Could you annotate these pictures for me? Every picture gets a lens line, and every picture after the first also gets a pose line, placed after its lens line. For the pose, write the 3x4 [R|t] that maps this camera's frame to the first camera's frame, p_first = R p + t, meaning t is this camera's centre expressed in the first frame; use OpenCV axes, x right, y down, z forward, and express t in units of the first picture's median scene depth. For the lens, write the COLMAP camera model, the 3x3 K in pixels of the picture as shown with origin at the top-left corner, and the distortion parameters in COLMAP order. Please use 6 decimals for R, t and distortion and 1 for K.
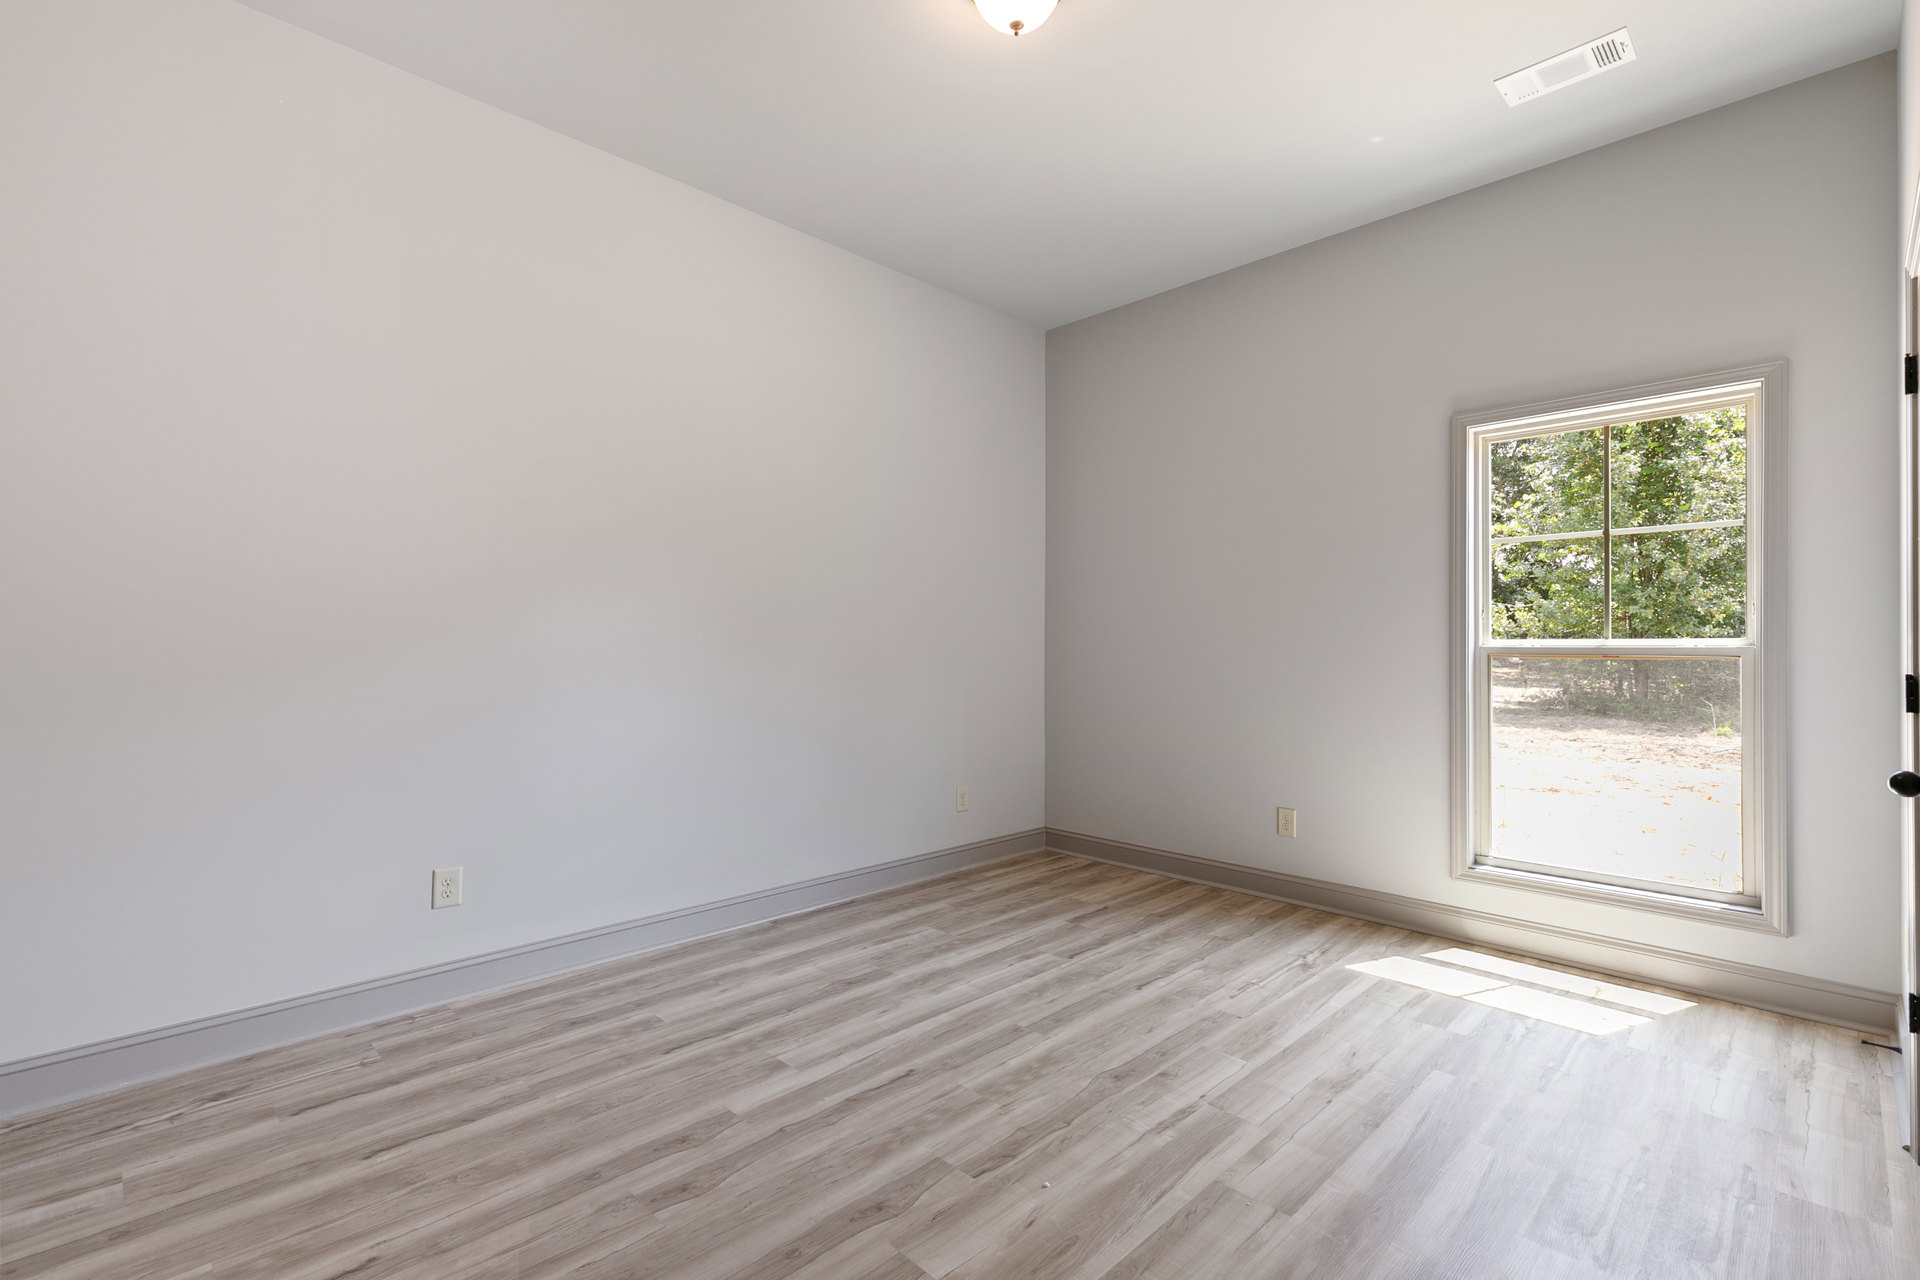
lens RADIAL K [[870.9, 0, 963.1], [0, 870.9, 649.3], [0, 0, 1]] dist [0.013320, -0.001083]
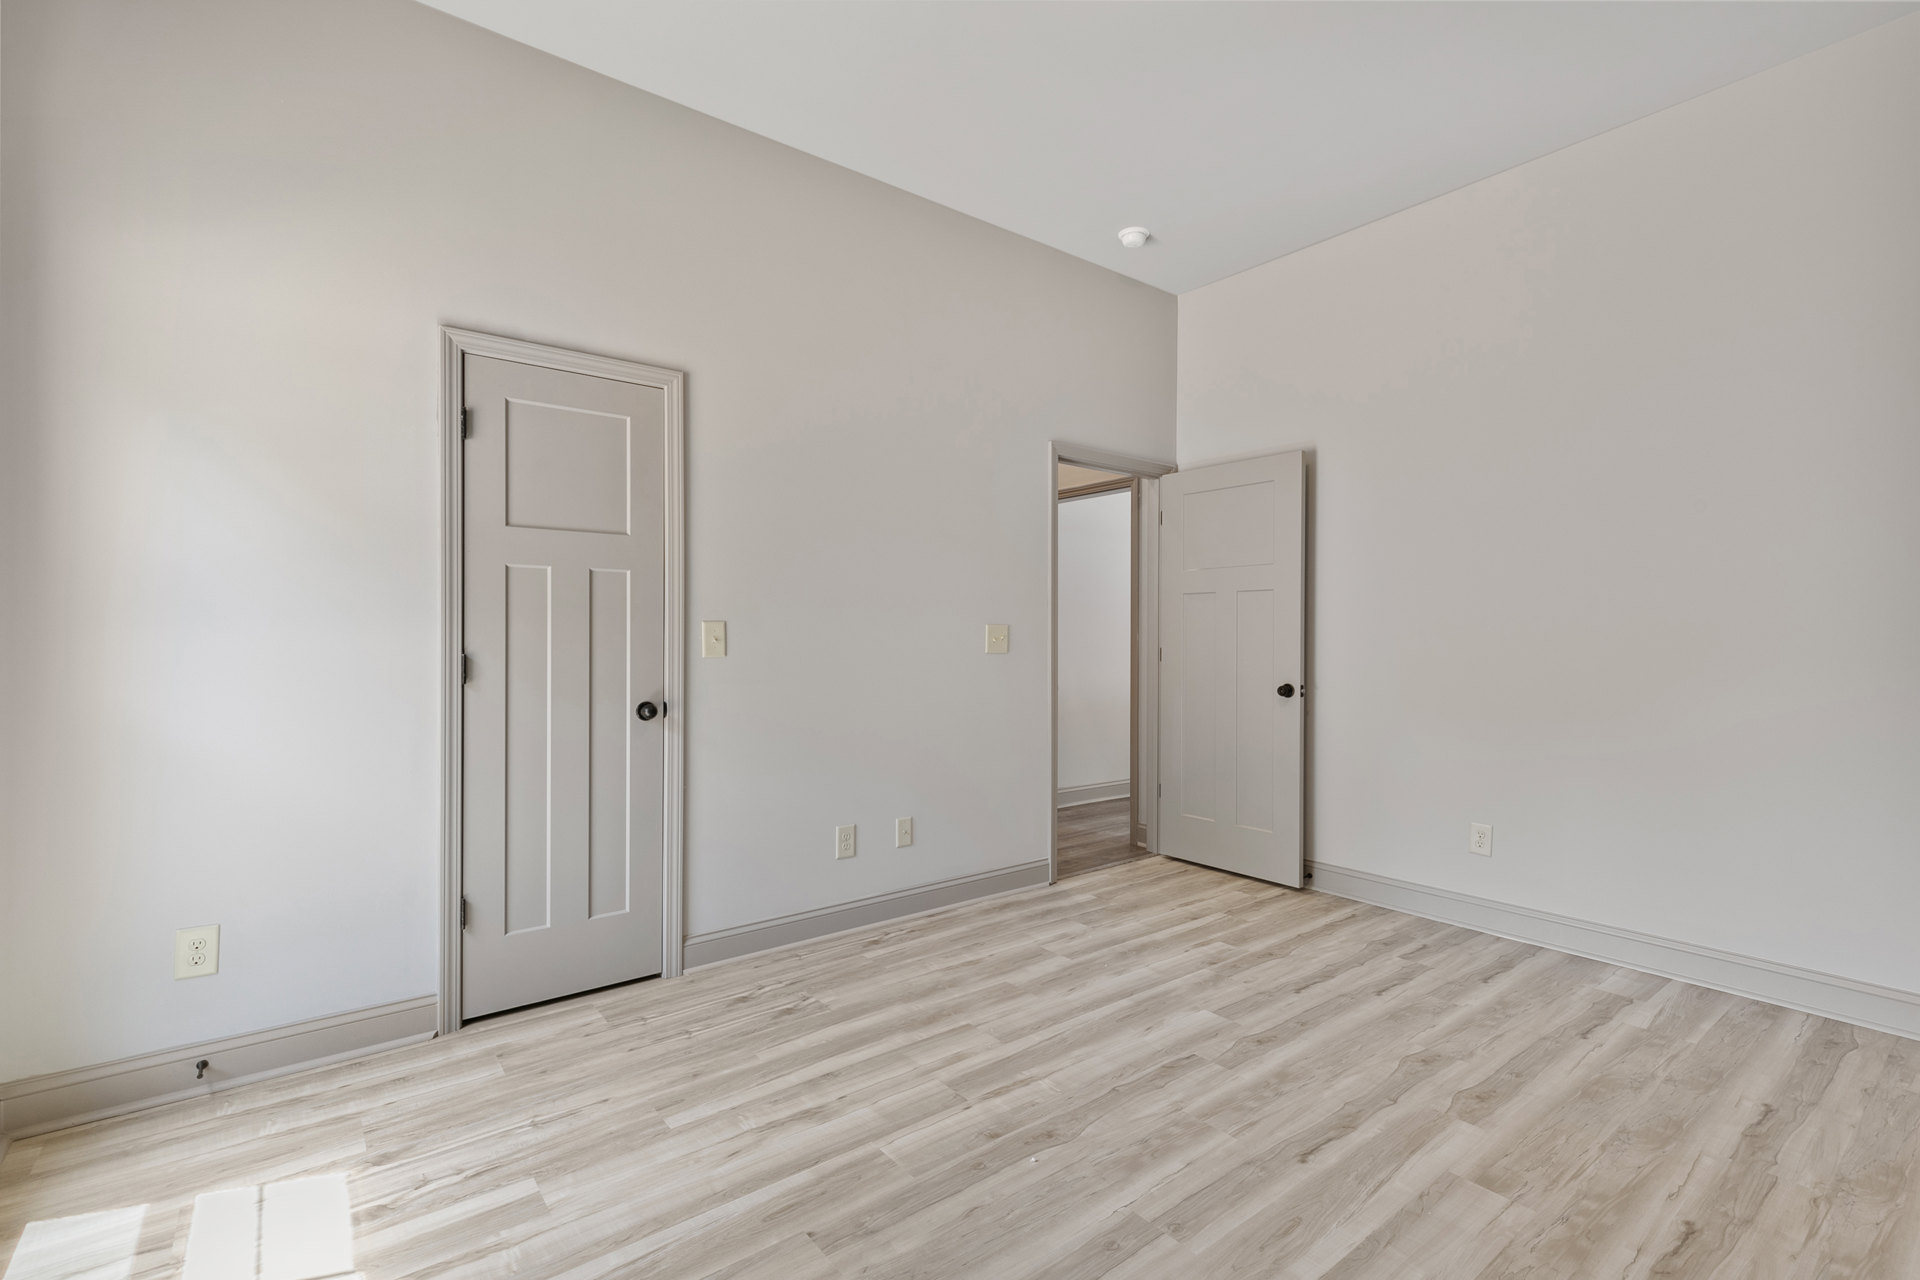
lens RADIAL K [[870.9, 0, 958.4], [0, 870.9, 634.3], [0, 0, 1]] dist [0.013320, -0.001083]
pose [[-0.992312, -0.004924, 0.123665, 0.170129], [-0.005633, 0.999970, -0.005385, 0.000587], [-0.123635, -0.006040, -0.992309, 1.971834]]
